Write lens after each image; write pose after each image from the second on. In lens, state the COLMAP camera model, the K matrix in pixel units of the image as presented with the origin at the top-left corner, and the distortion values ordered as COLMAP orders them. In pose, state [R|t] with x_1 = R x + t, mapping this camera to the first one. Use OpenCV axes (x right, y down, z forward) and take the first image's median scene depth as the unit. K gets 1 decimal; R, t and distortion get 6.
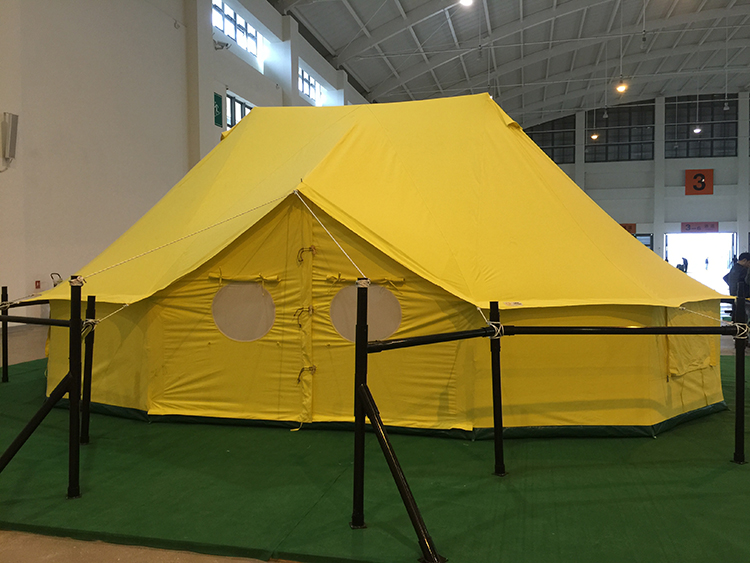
lens RADIAL K [[641.5, 0, 374.2], [0, 641.5, 276.9], [0, 0, 1]] dist [0.079897, -0.101367]
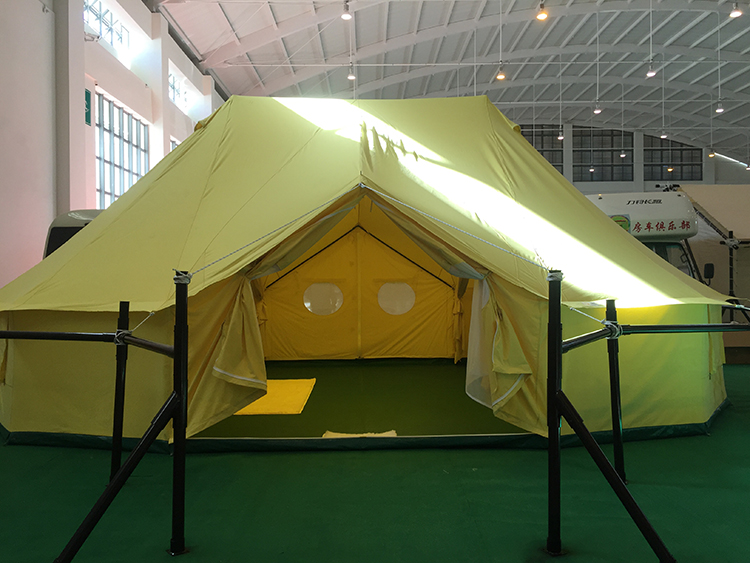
lens RADIAL K [[641.5, 0, 373.7], [0, 641.5, 273.6], [0, 0, 1]] dist [0.079897, -0.101367]
pose [[0.970640, -0.002139, 0.240526, -0.309688], [0.009217, 0.999557, -0.028306, 0.018887], [-0.240359, 0.029691, 0.970230, 0.124111]]
